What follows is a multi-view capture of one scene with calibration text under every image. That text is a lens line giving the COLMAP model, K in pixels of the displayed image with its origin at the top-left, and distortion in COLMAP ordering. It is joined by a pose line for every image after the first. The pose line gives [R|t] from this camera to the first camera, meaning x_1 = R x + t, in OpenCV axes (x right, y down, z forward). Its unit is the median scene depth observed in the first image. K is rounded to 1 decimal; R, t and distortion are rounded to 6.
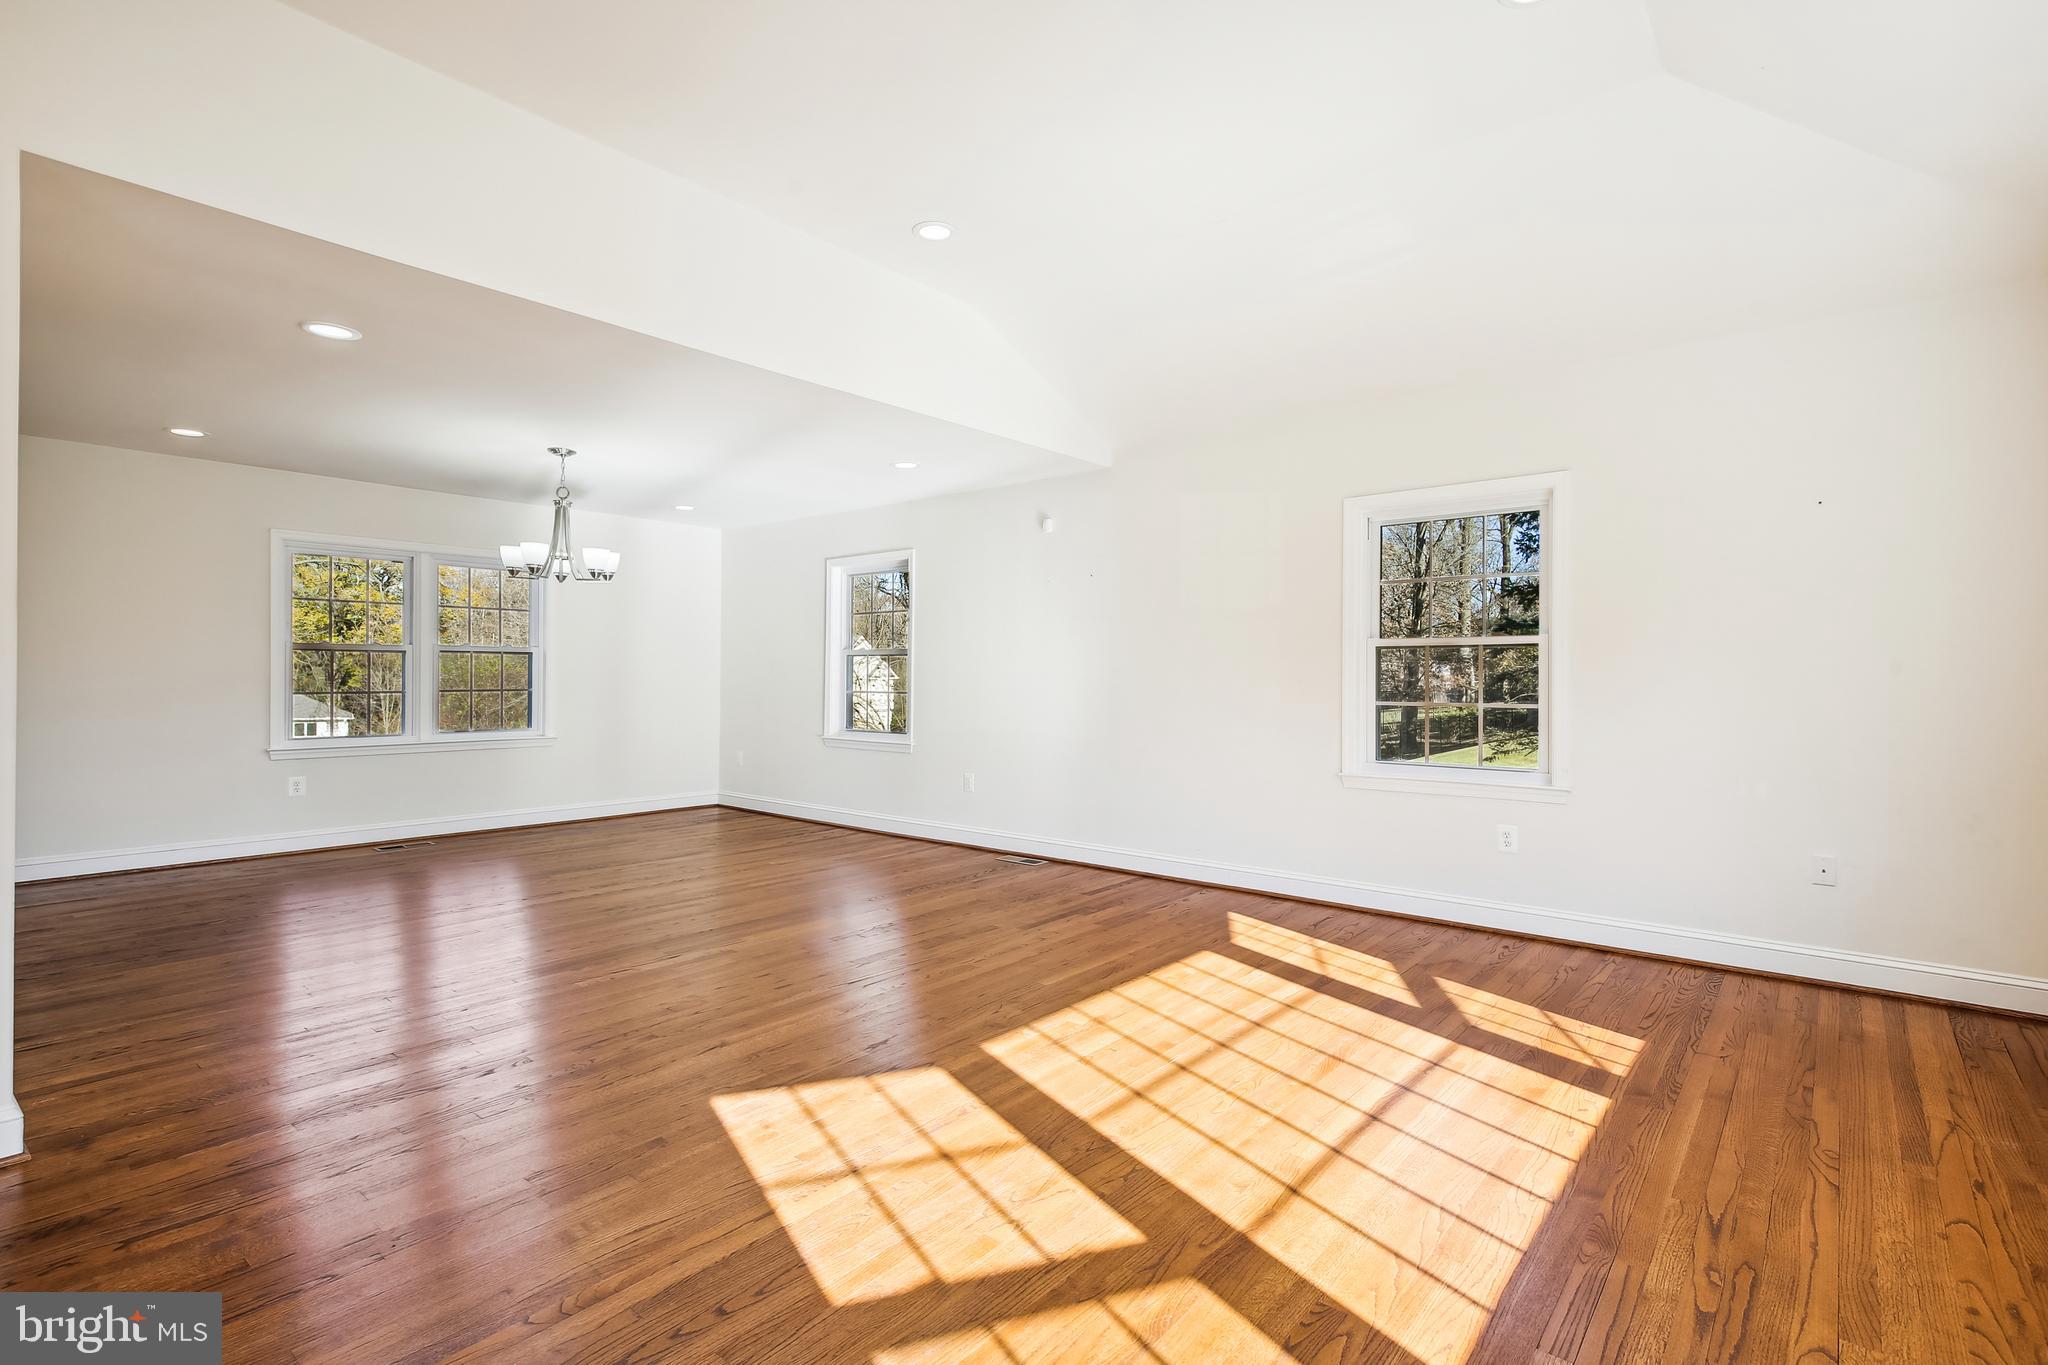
lens RADIAL K [[971.7, 0, 1036.3], [0, 971.7, 675.9], [0, 0, 1]] dist [-0.006171, 0.000980]
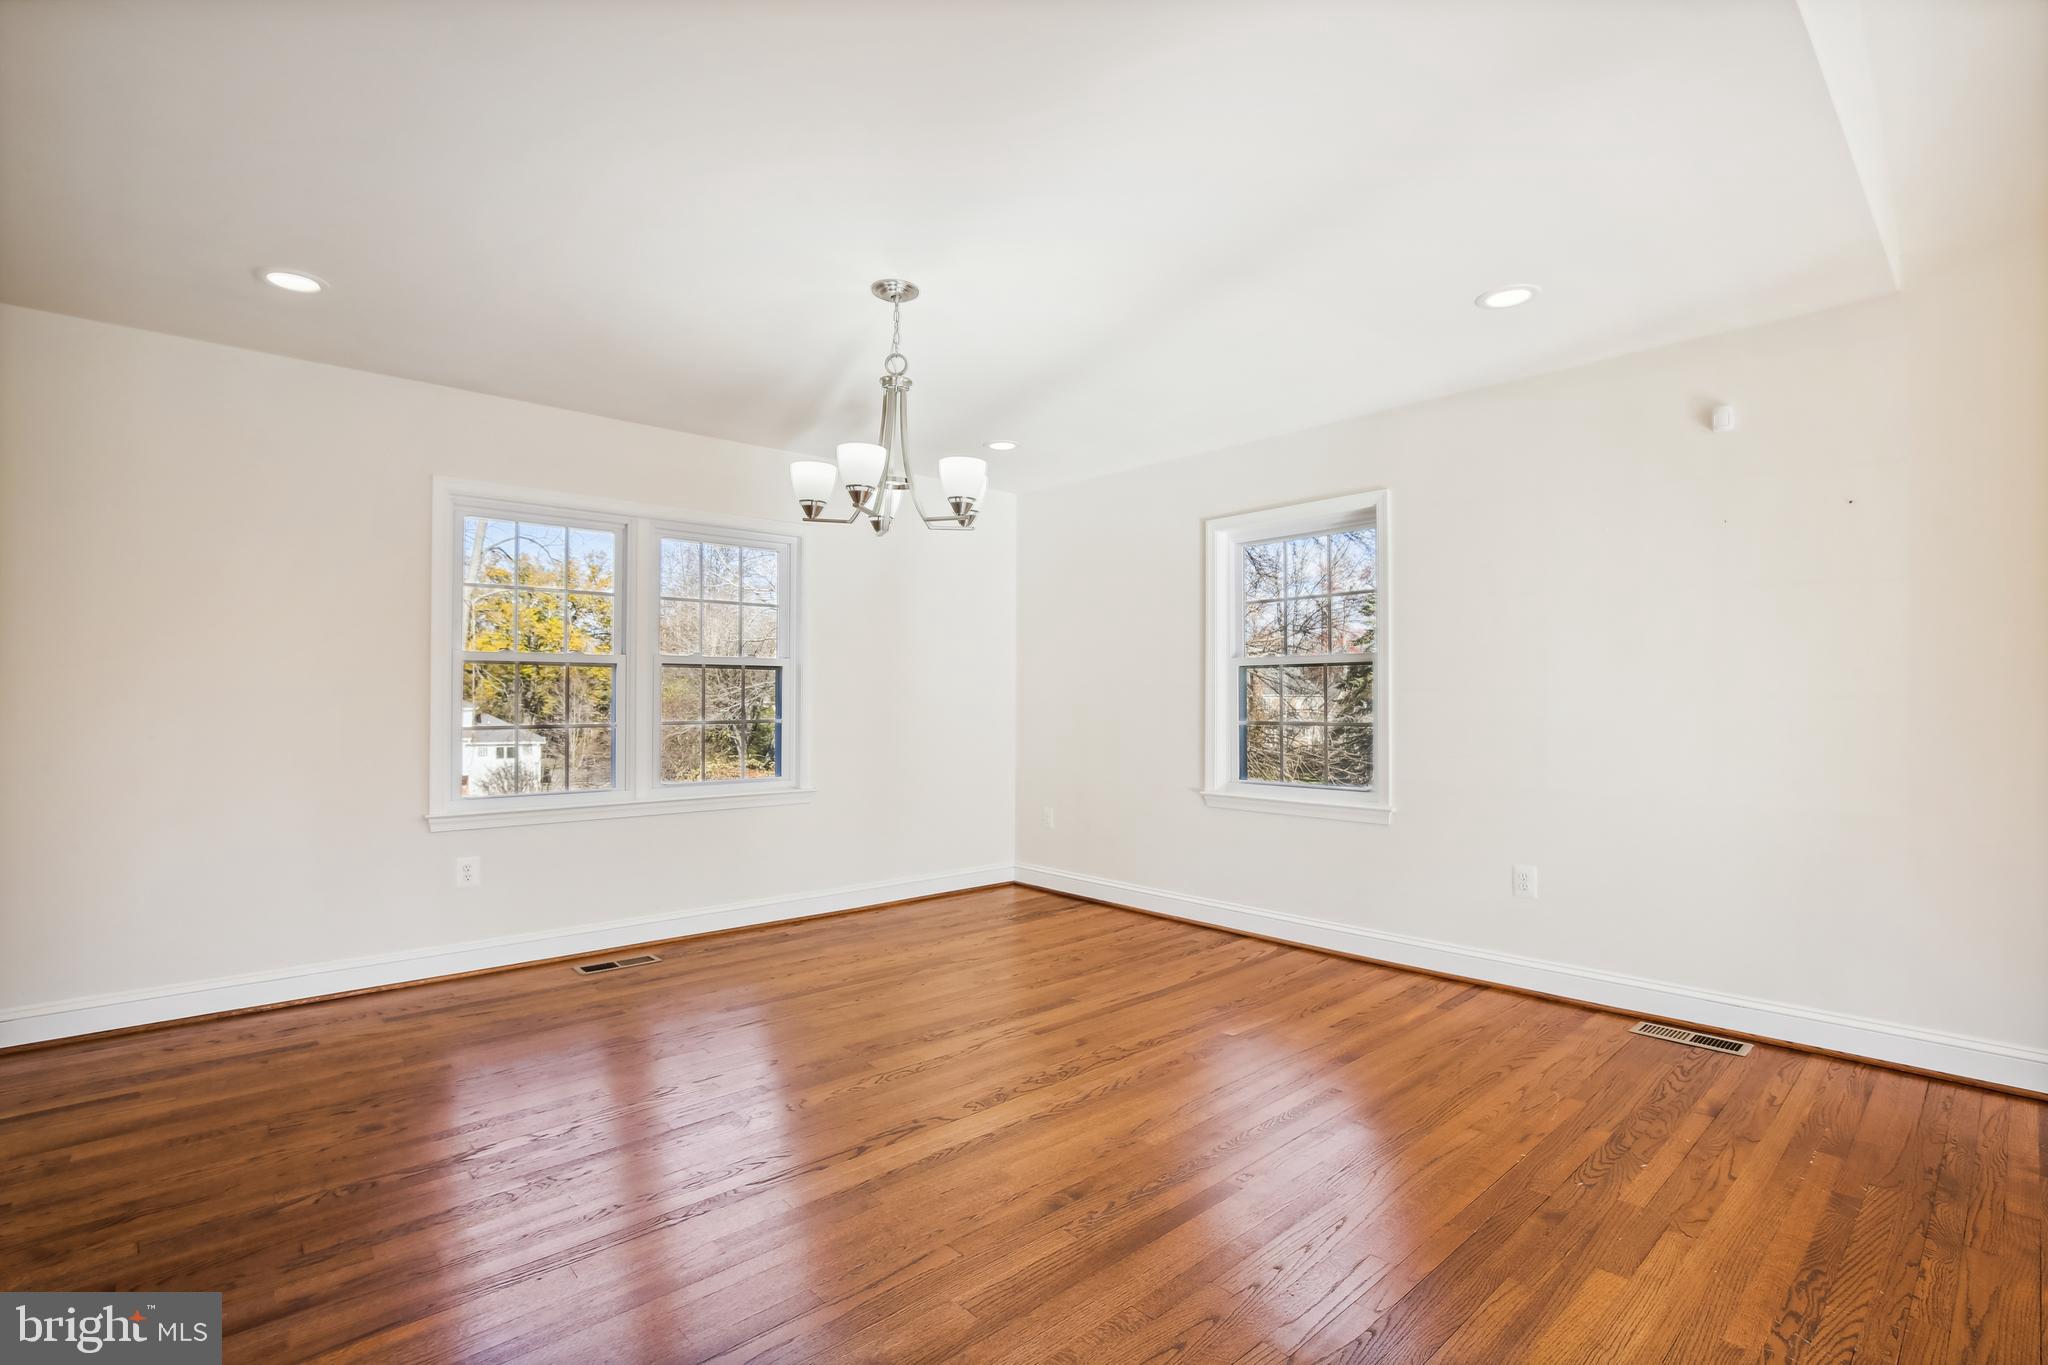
lens RADIAL K [[971.7, 0, 1016.0], [0, 971.7, 689.3], [0, 0, 1]] dist [-0.006171, 0.000980]
pose [[0.986803, -0.007487, -0.161754, -0.336009], [0.005701, 0.999918, -0.011503, 0.000895], [0.161827, 0.010429, 0.986764, 0.475381]]
